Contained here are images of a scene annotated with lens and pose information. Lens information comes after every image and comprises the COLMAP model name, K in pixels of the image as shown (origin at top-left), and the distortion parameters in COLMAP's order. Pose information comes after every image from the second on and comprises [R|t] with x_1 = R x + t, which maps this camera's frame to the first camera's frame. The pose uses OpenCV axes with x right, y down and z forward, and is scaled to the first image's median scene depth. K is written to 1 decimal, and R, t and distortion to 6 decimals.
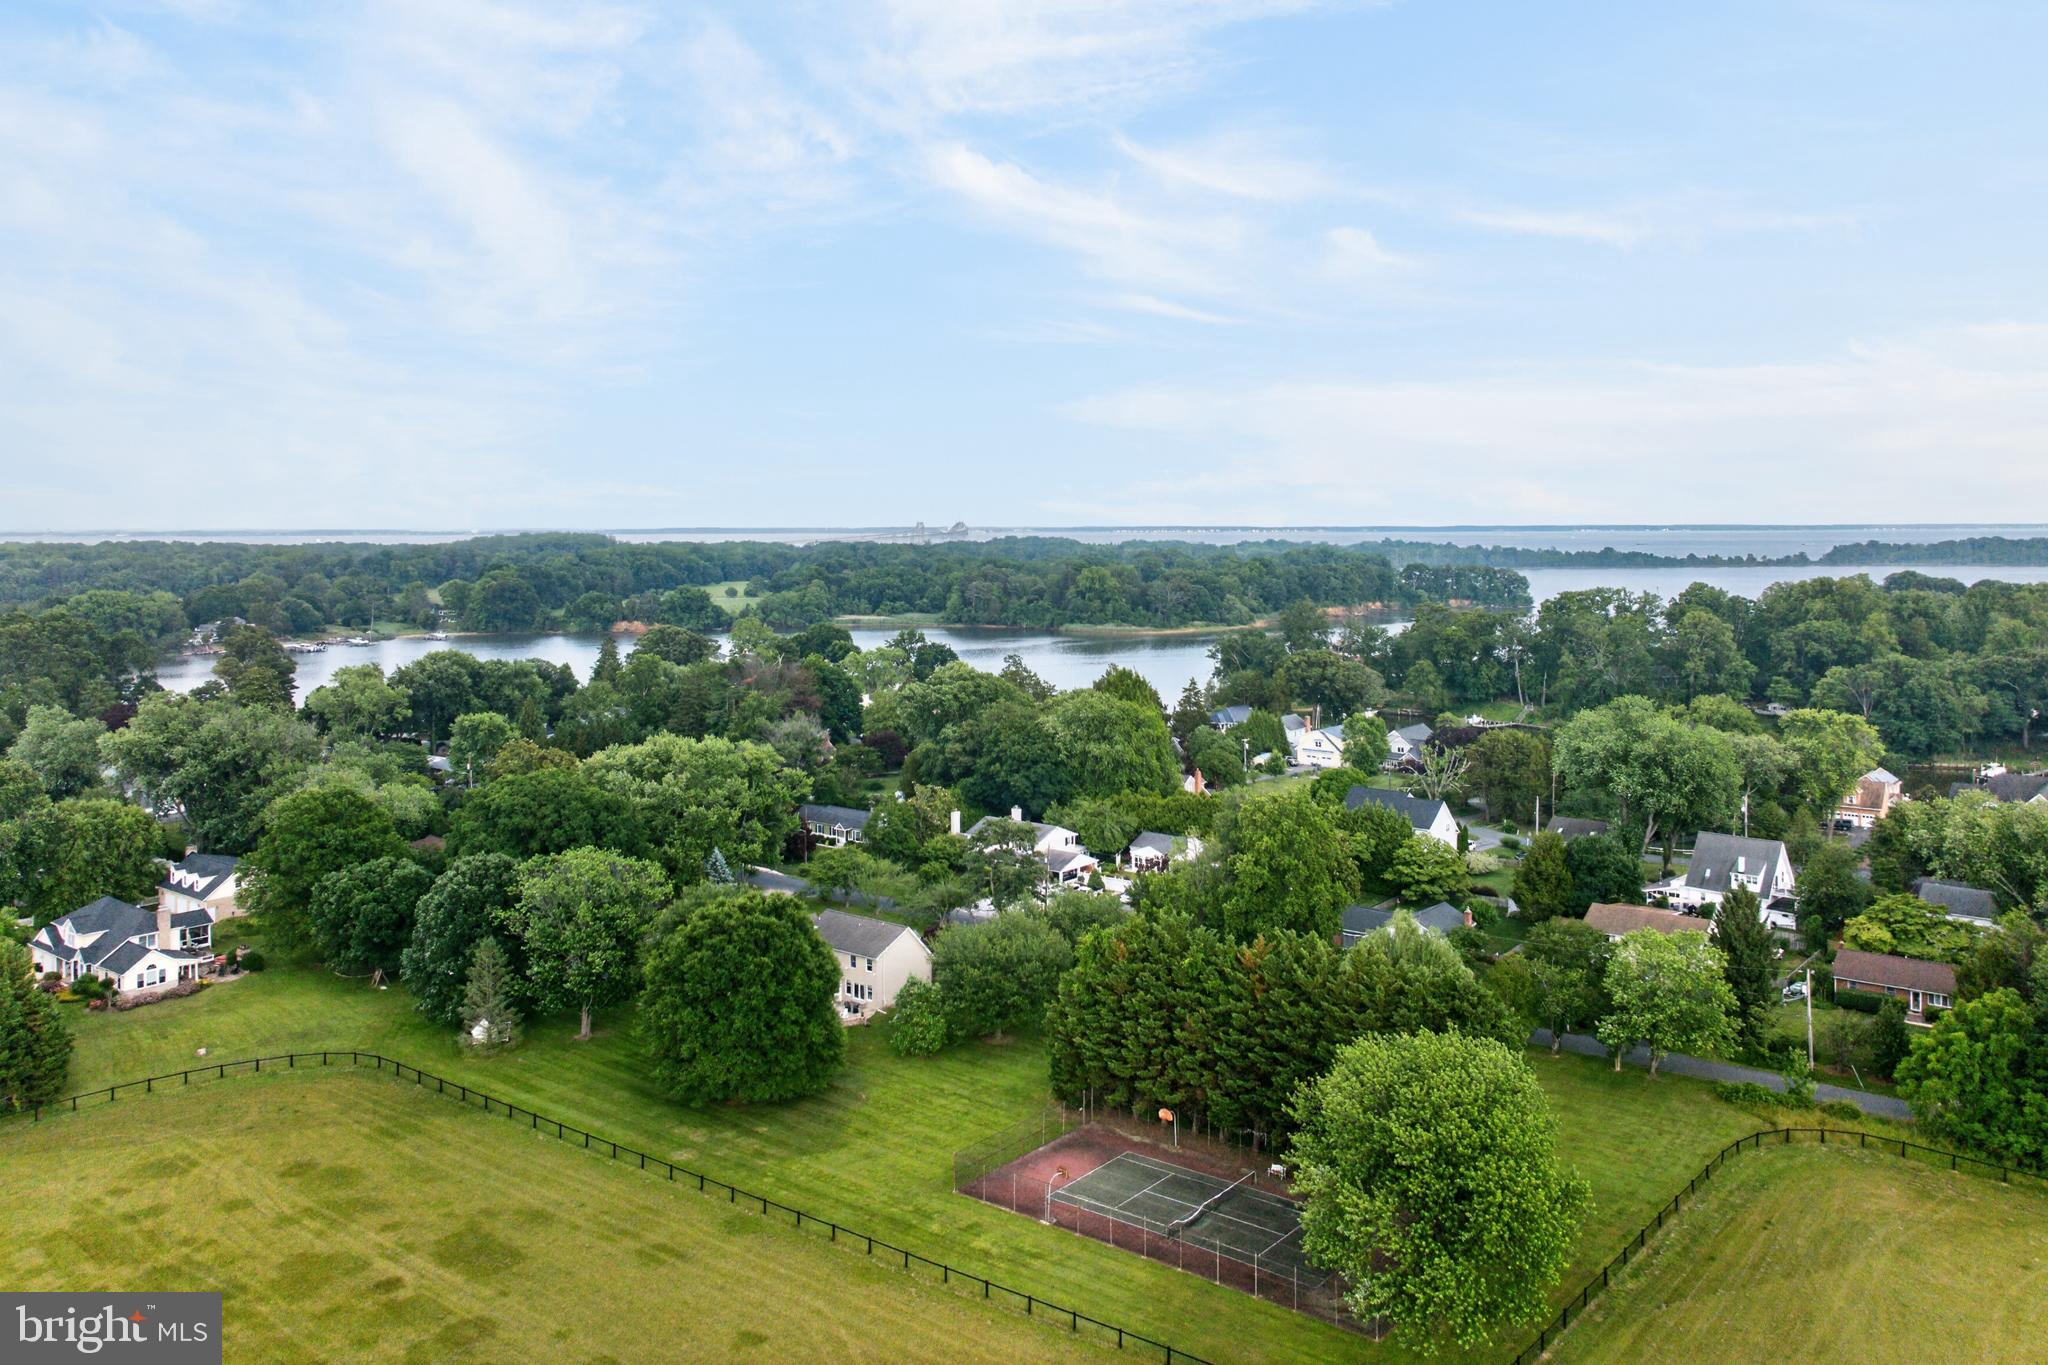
lens RADIAL K [[1542.7, 0, 1054.3], [0, 1542.7, 543.3], [0, 0, 1]] dist [-0.003981, 0.003433]
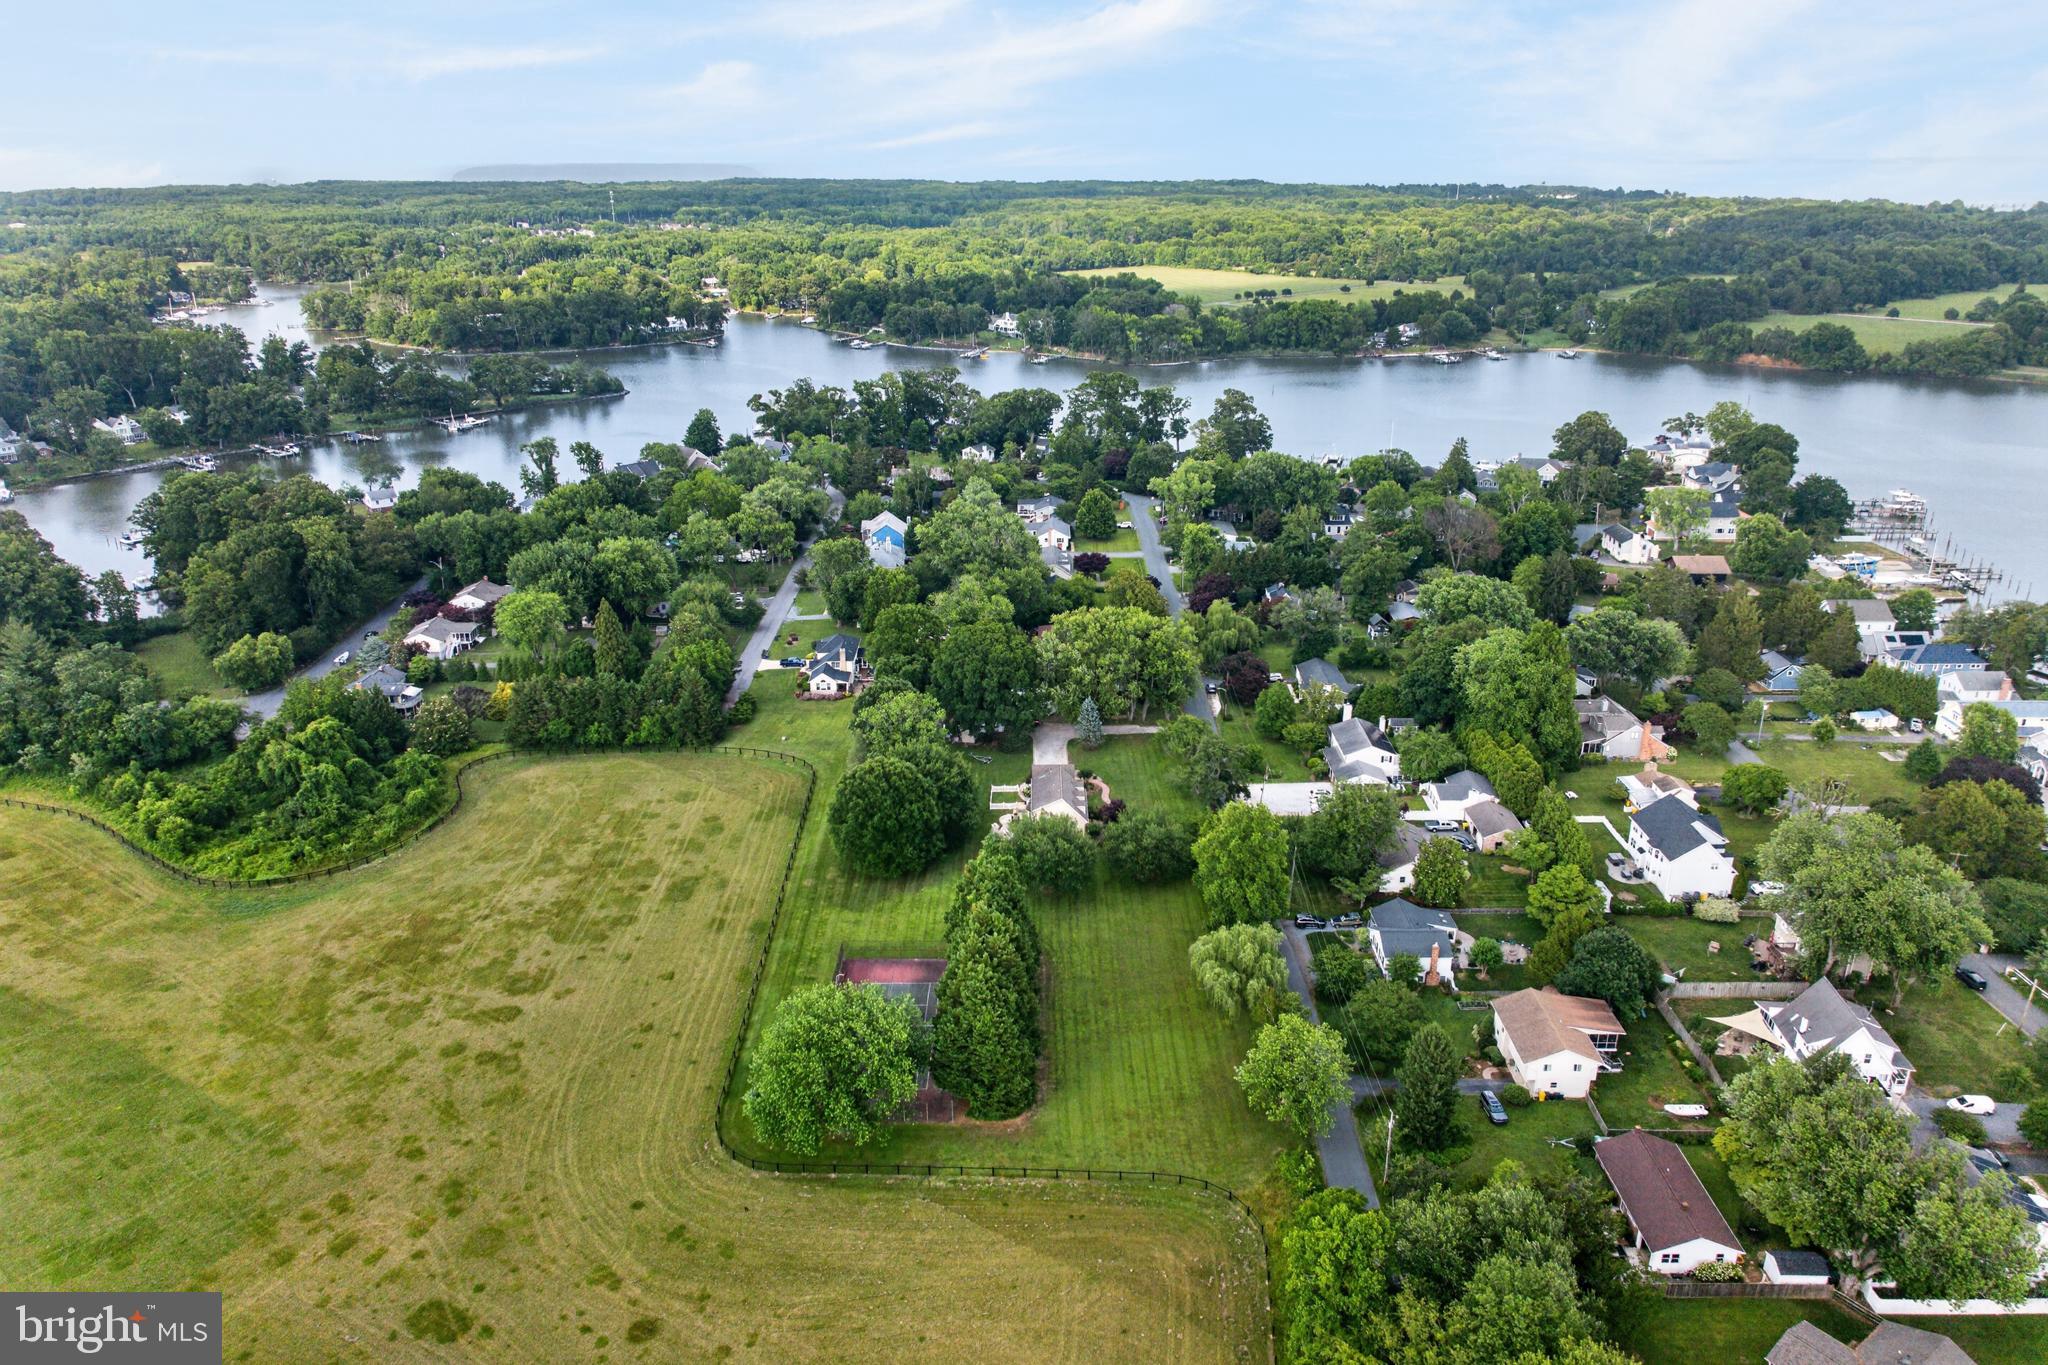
lens RADIAL K [[1400.7, 0, 1033.6], [0, 1400.7, 682.7], [0, 0, 1]] dist [-0.000267, 0.001283]
pose [[0.612015, 0.283156, -0.738417, 0.844161], [-0.006482, 0.935470, 0.353347, -0.333784], [0.790819, -0.211467, 0.574357, 0.201472]]
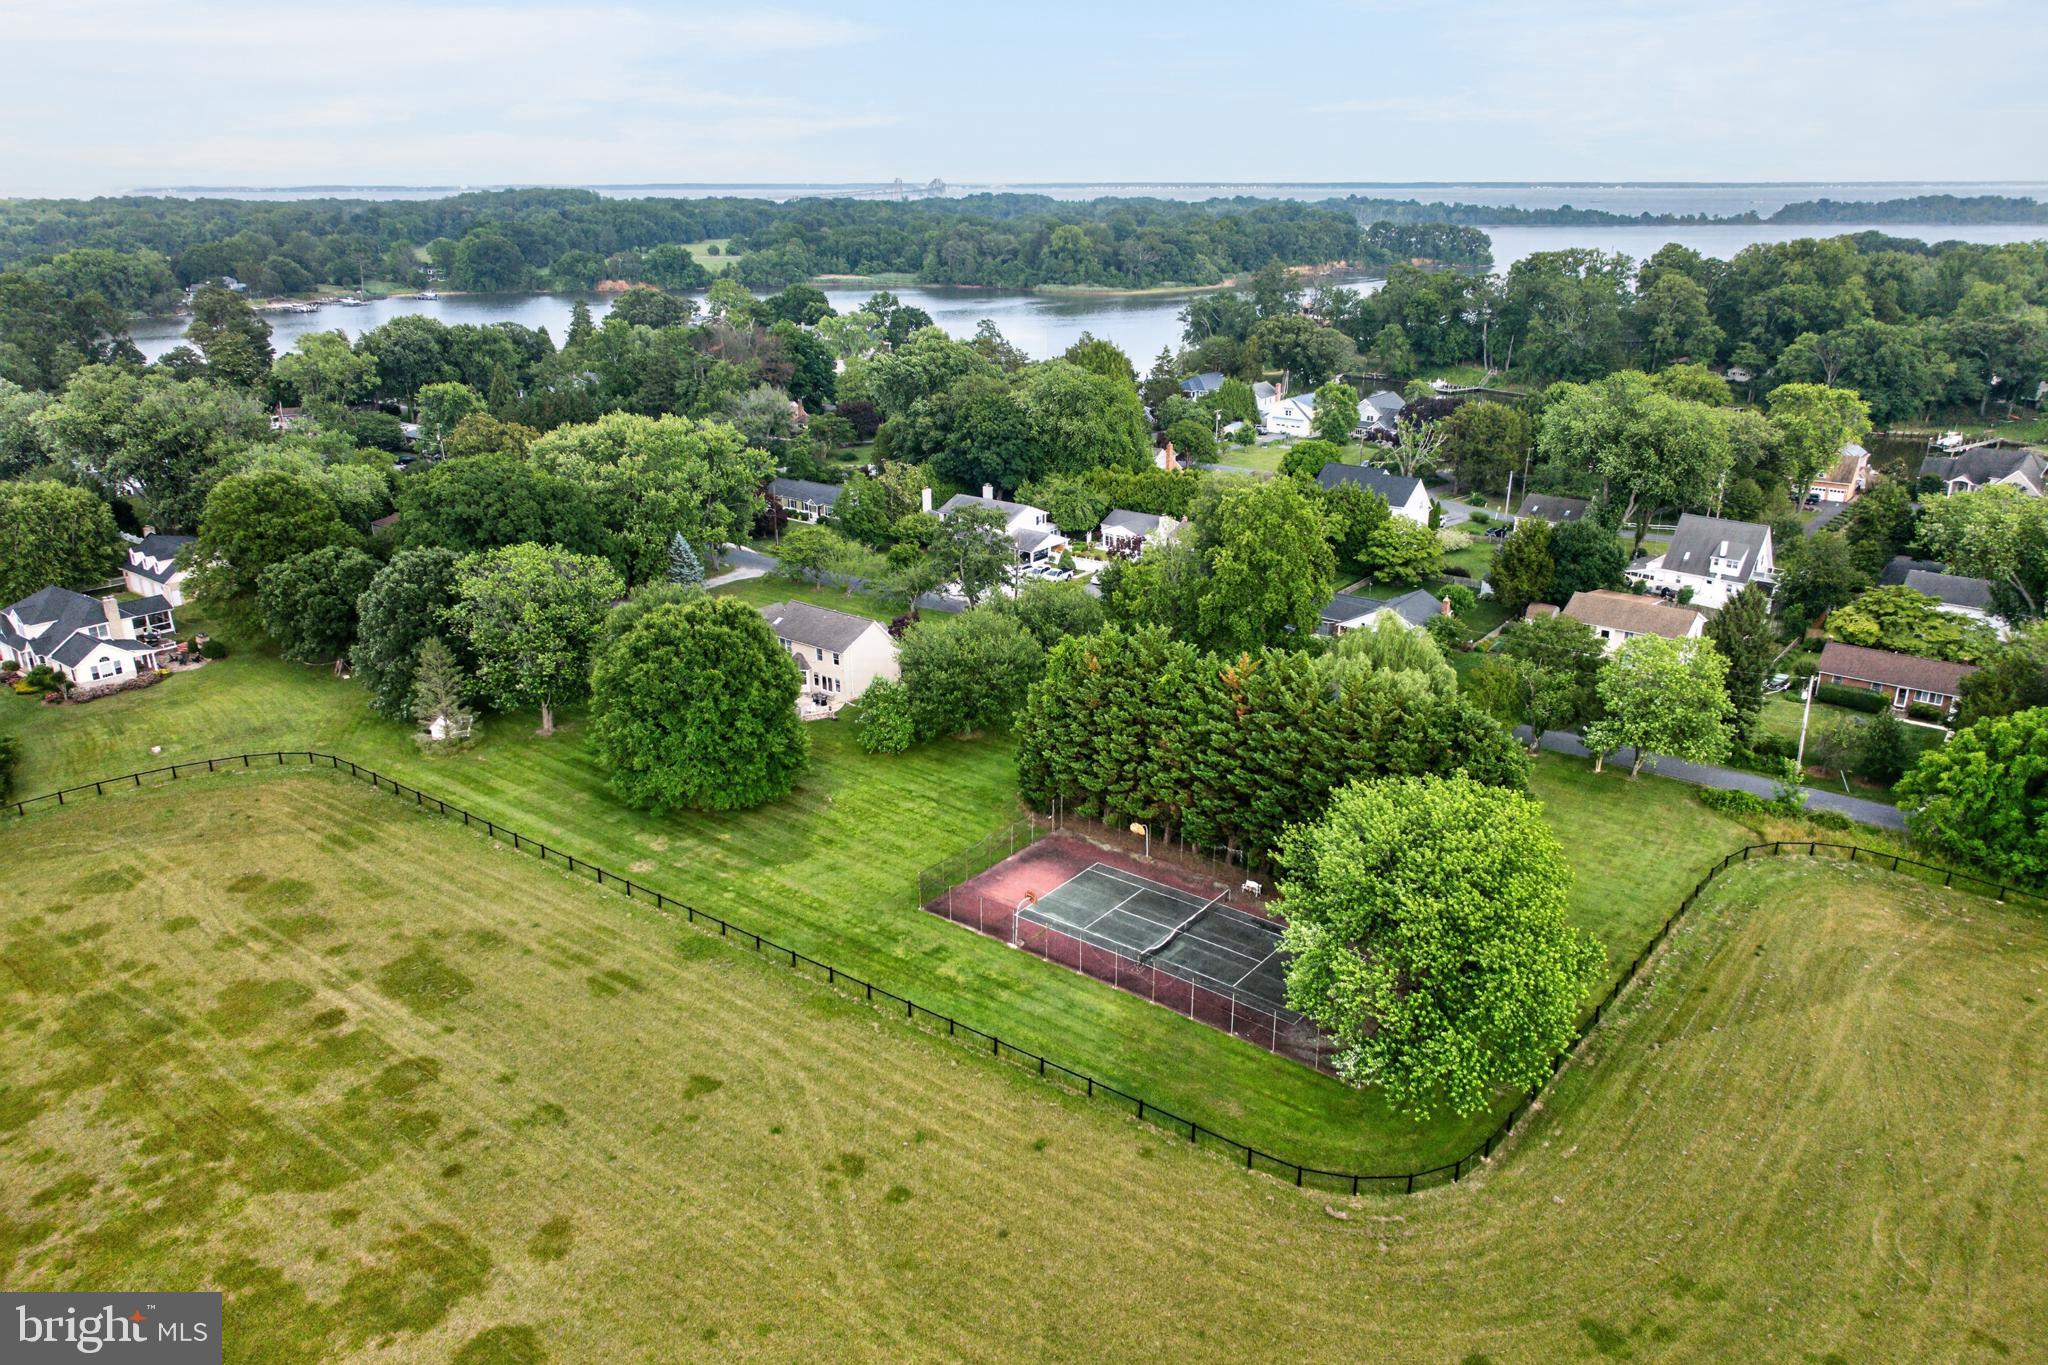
lens RADIAL K [[1400.7, 0, 1033.6], [0, 1400.7, 682.7], [0, 0, 1]] dist [-0.000267, 0.001283]
pose [[0.999994, 0.000045, 0.003426, 0.002613], [-0.001158, 0.945484, 0.325666, -0.001644], [-0.003224, -0.325668, 0.945479, 0.147408]]
